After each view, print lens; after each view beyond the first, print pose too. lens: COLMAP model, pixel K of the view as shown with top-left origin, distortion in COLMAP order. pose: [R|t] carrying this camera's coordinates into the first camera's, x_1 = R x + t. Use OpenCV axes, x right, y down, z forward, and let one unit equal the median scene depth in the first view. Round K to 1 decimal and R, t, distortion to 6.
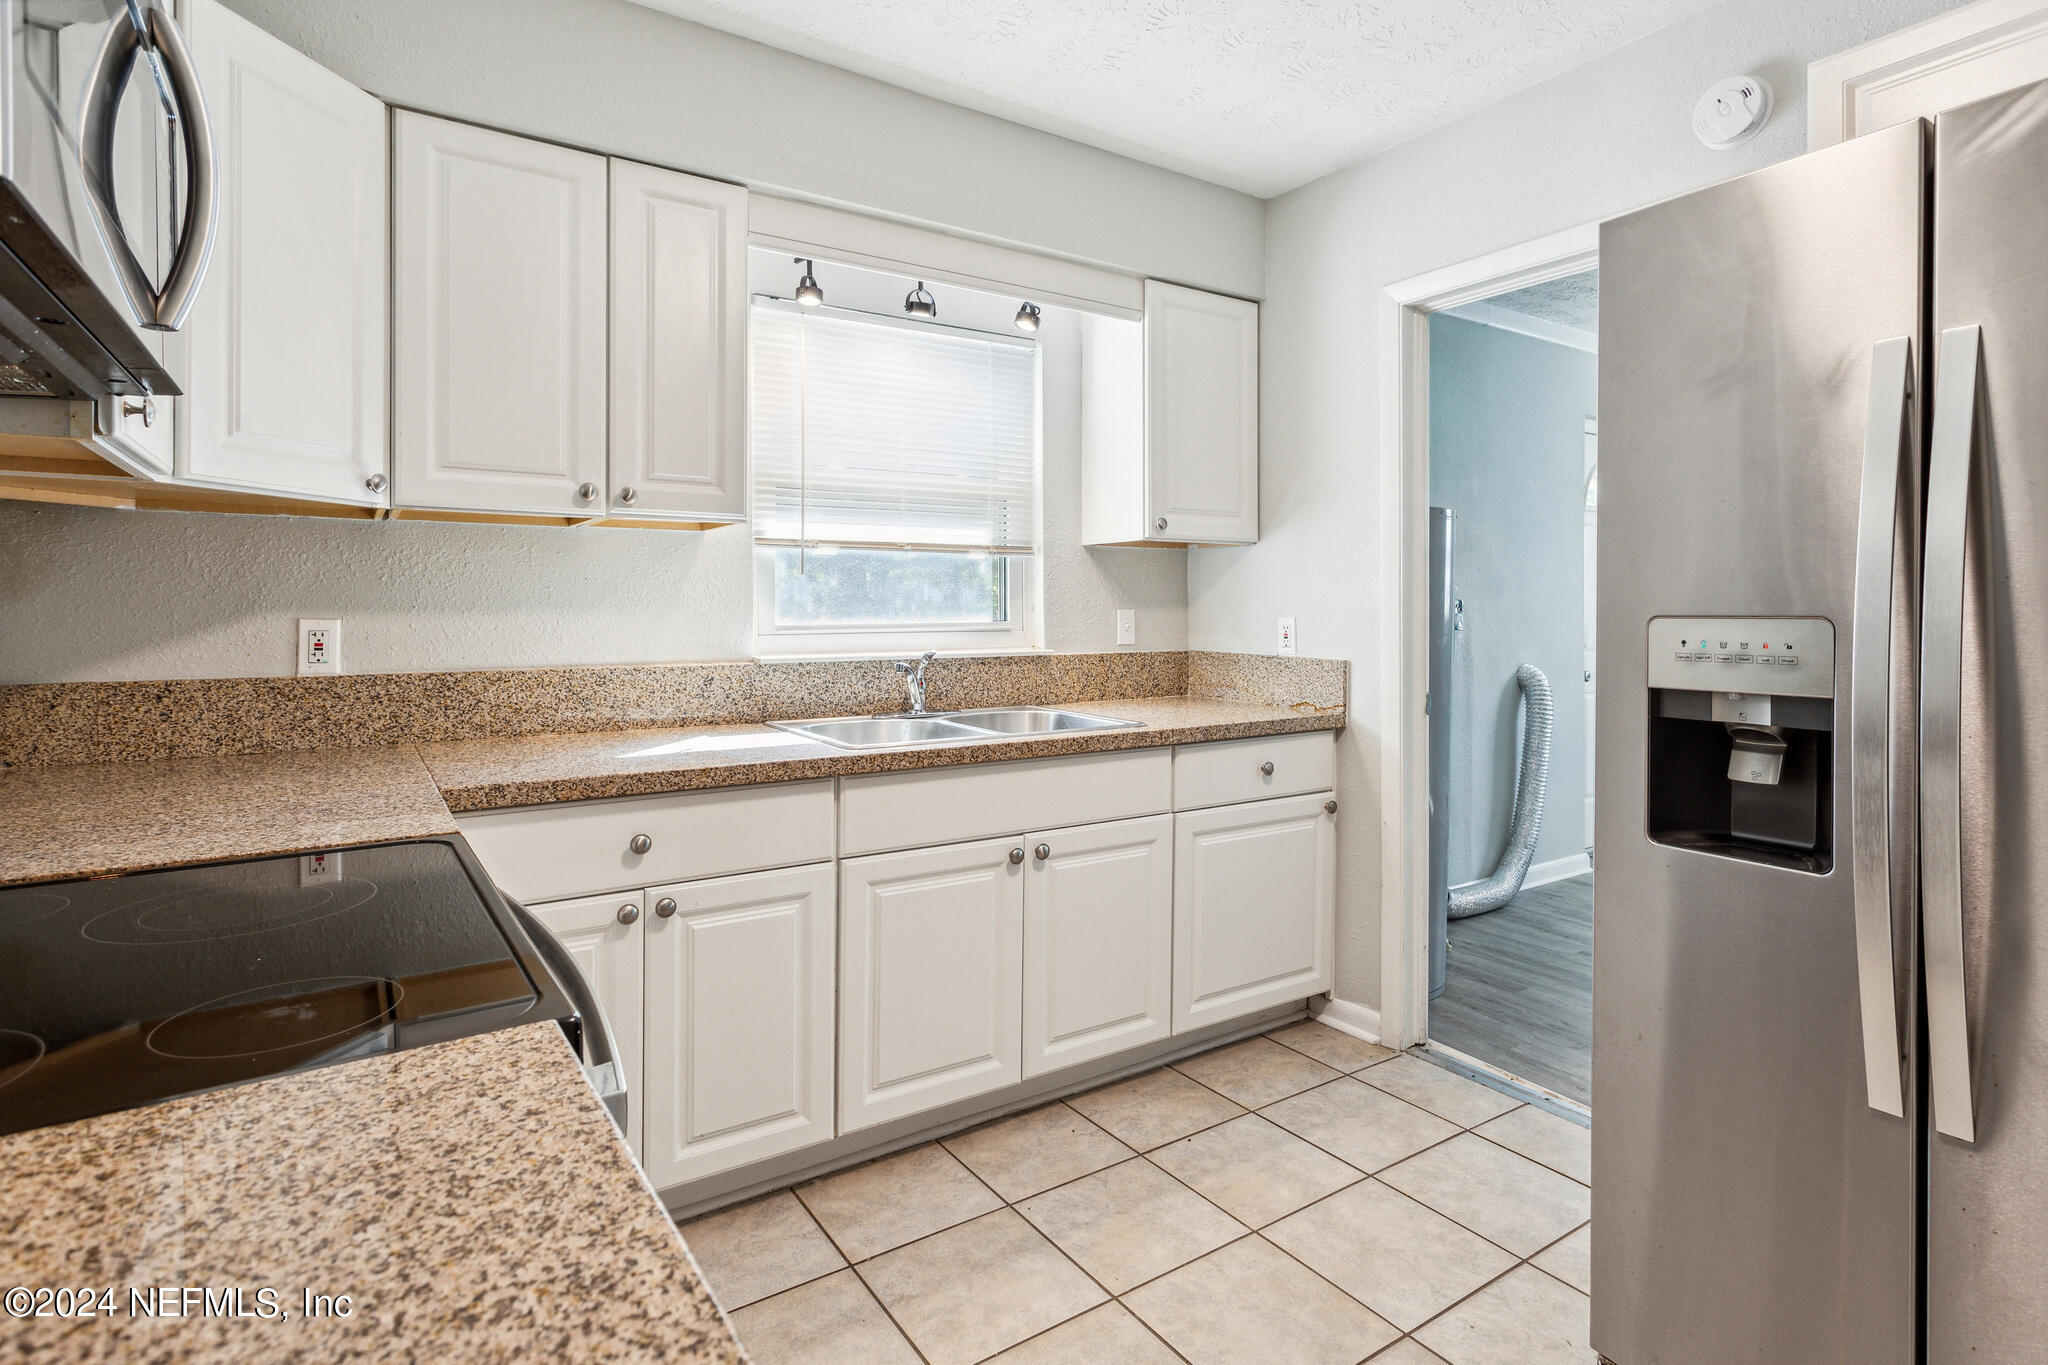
lens RADIAL K [[1013.6, 0, 1021.7], [0, 1013.6, 600.9], [0, 0, 1]] dist [0.000007, 0.000649]
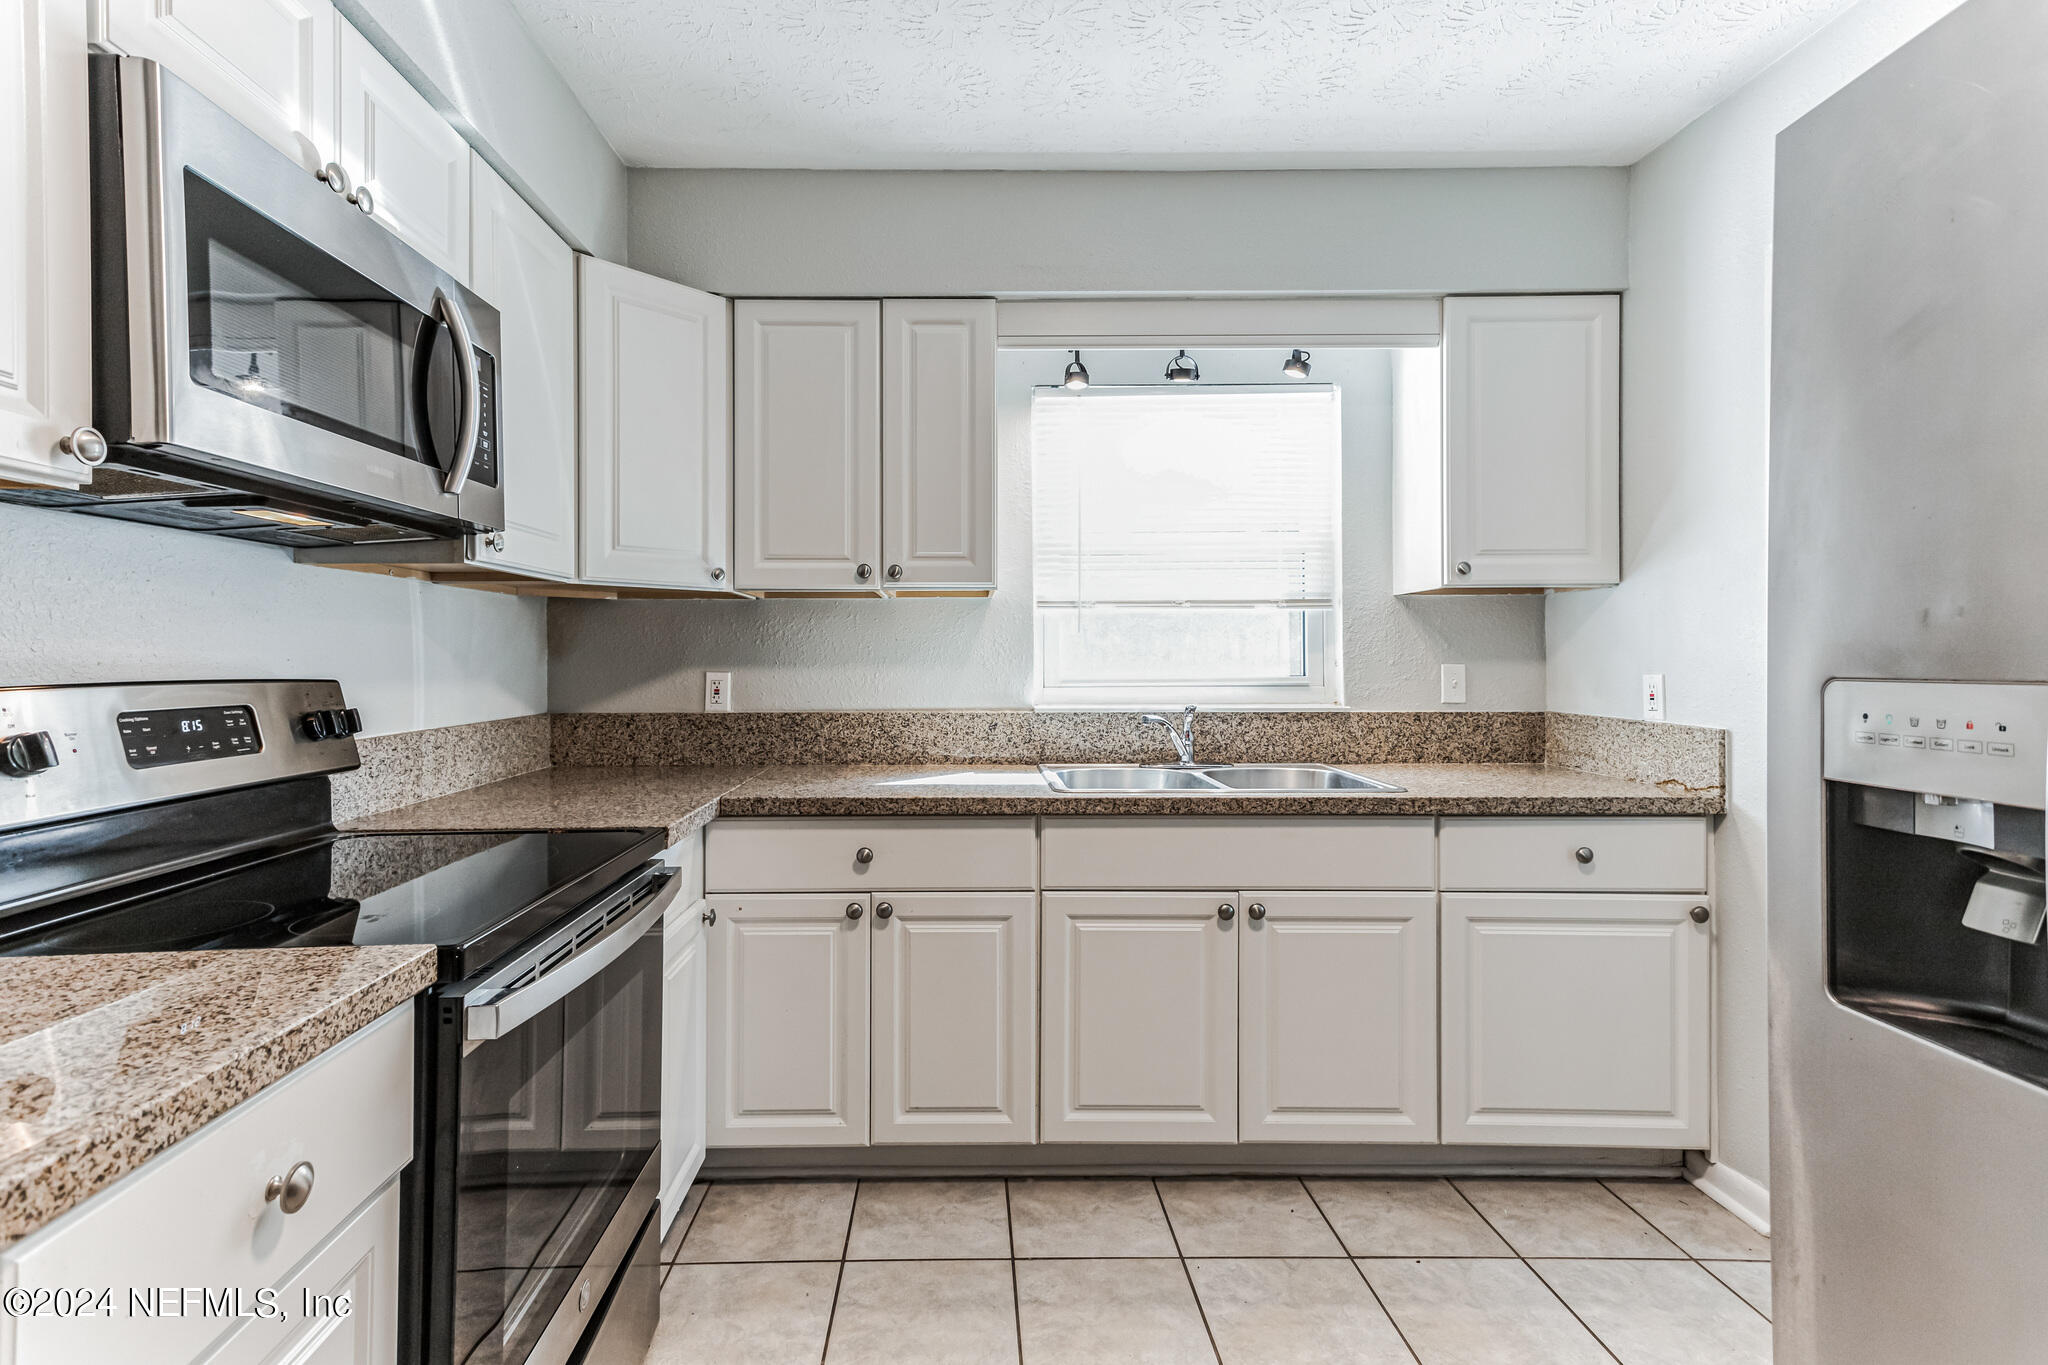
lens RADIAL K [[975.1, 0, 1018.4], [0, 975.1, 646.6], [0, 0, 1]] dist [0.026250, 0.000542]
pose [[0.842458, -0.009708, -0.538675, 0.323730], [0.006270, 0.999947, -0.008215, -0.002884], [0.538726, 0.003543, 0.842473, 0.072136]]
